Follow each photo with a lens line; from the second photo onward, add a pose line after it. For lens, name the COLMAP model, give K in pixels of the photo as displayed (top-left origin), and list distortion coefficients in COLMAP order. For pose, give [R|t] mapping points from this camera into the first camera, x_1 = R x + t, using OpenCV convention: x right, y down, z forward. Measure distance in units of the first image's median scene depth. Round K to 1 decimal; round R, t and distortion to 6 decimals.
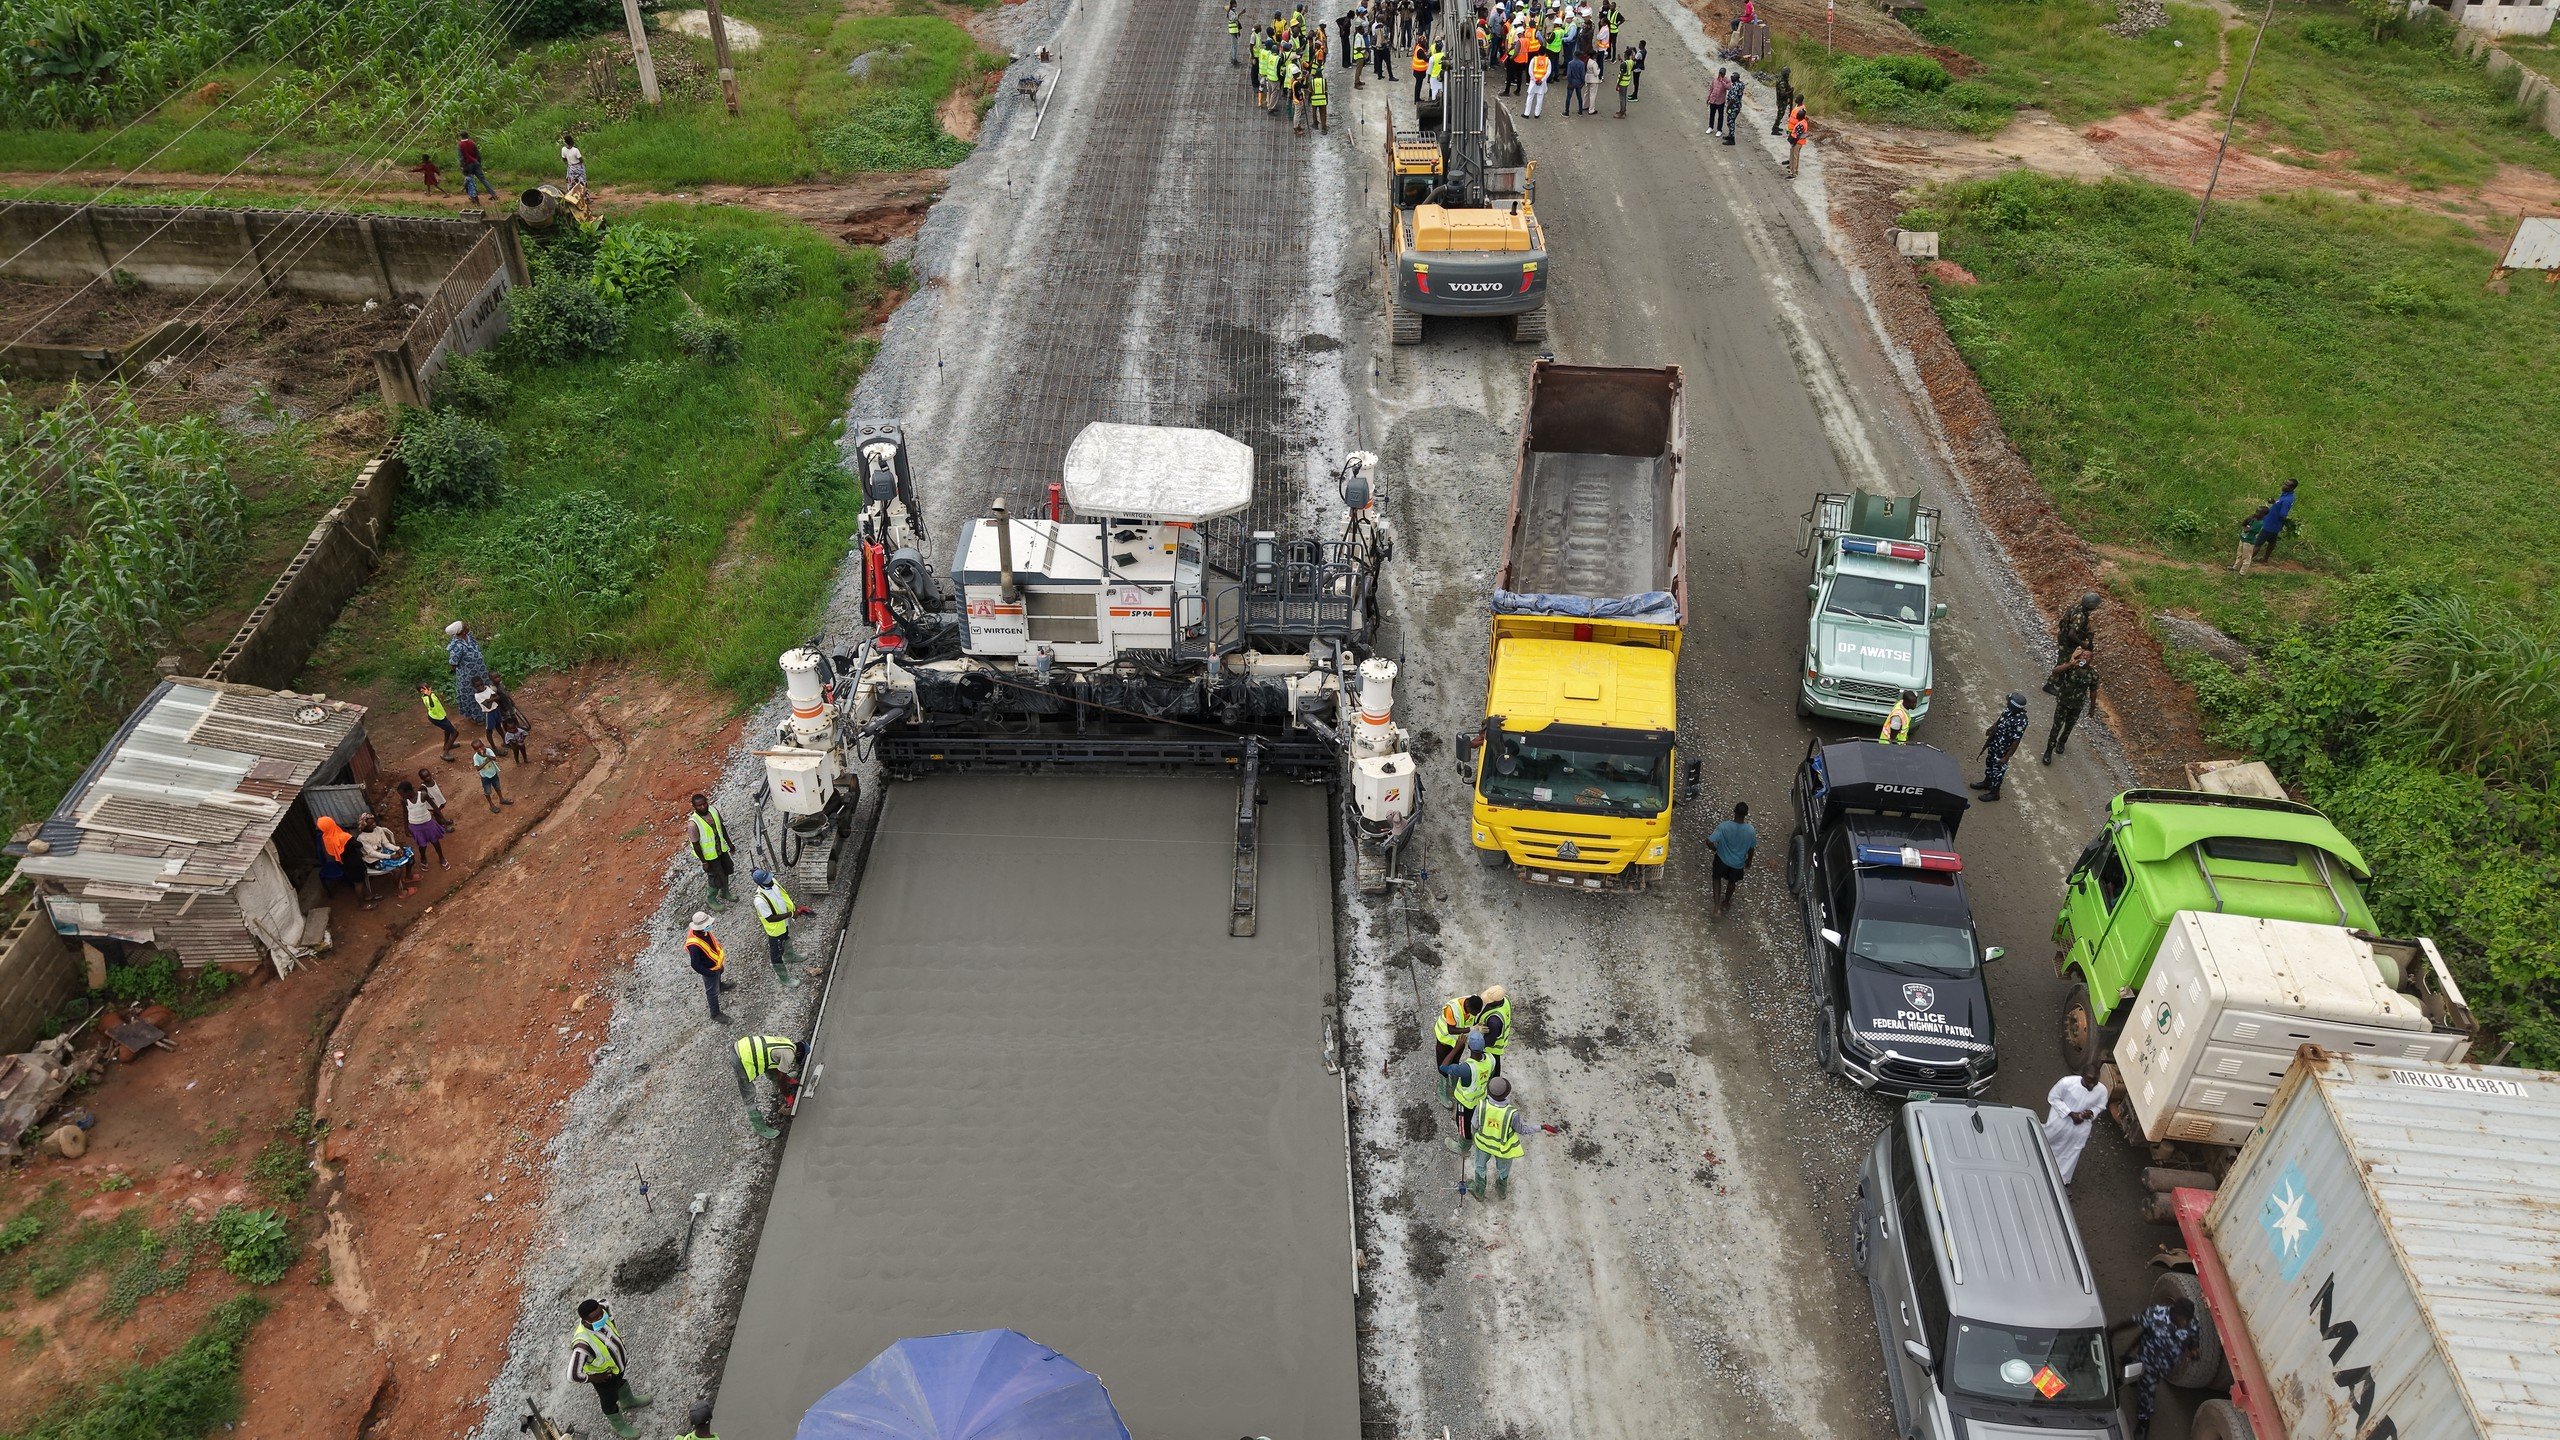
lens RADIAL K [[1727.8, 0, 1270.2], [0, 1727.8, 714.2], [0, 0, 1]] dist [0.024172, -0.019343]
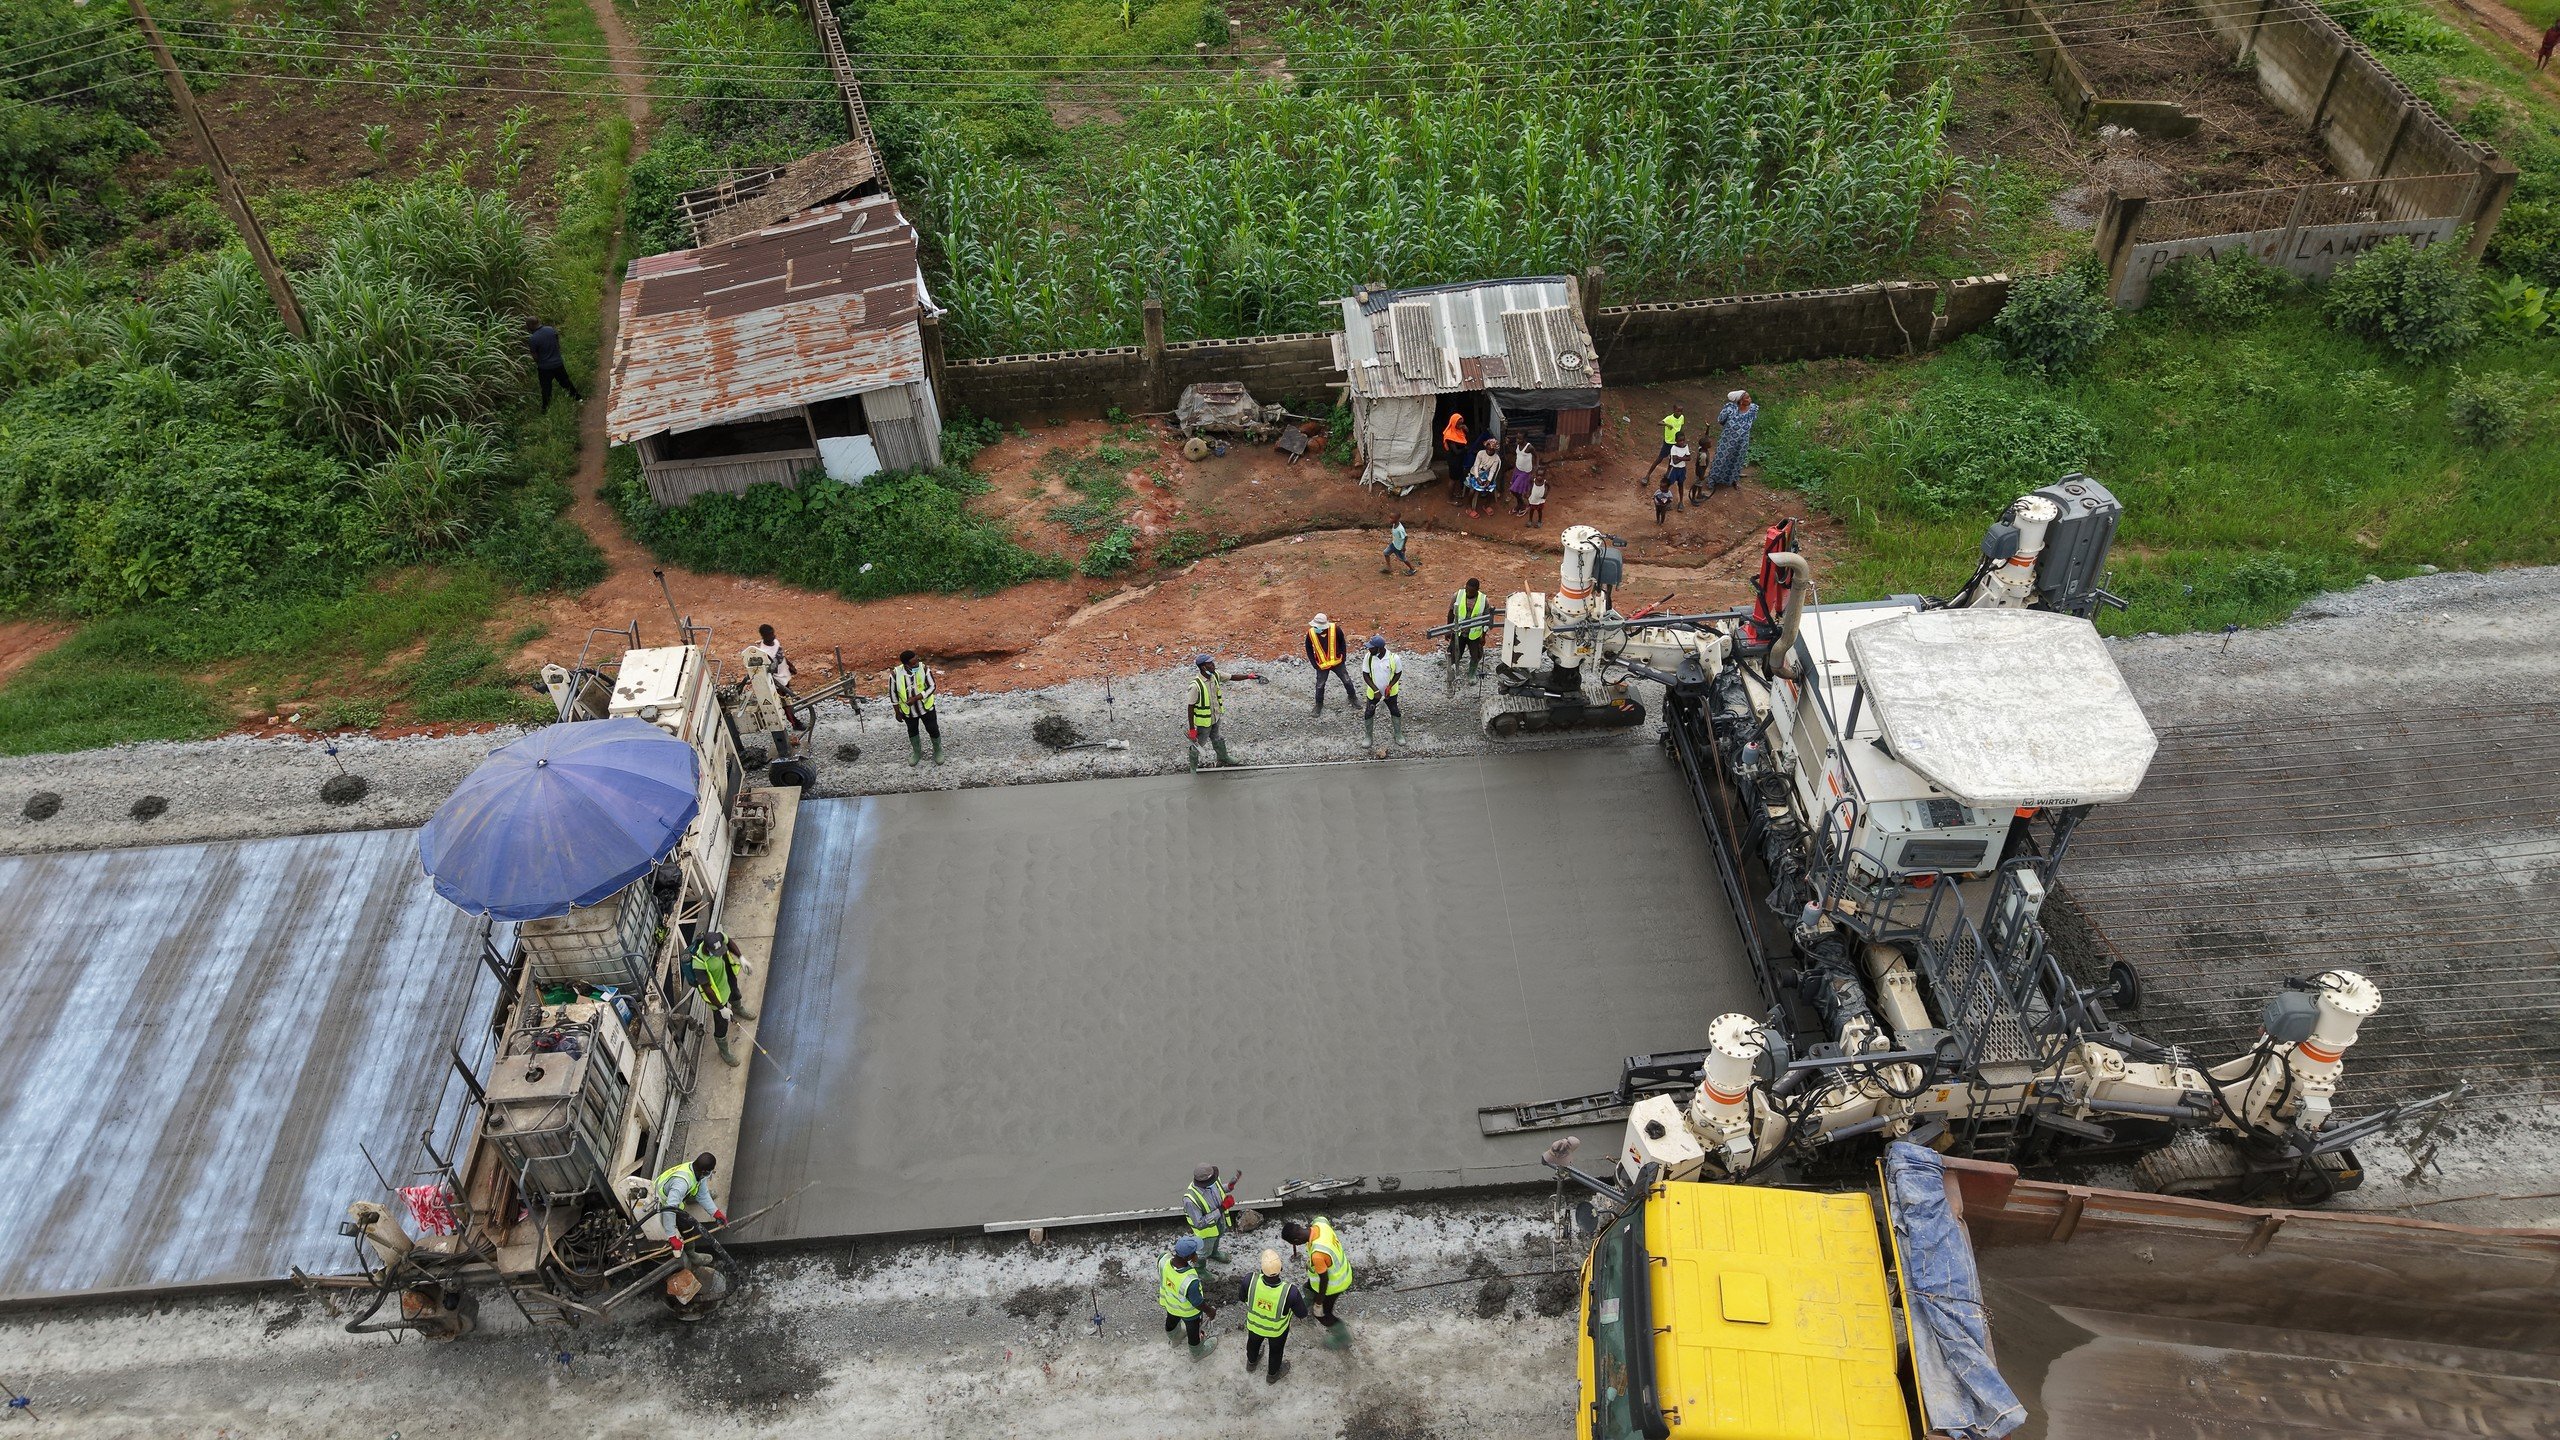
lens RADIAL K [[1727.8, 0, 1274.3], [0, 1727.8, 718.0], [0, 0, 1]] dist [0.024172, -0.019343]
pose [[0.036131, 0.653130, -0.756383, 0.563477], [-0.562925, 0.638677, 0.524602, -0.415680], [0.825718, 0.406833, 0.390739, 0.601887]]
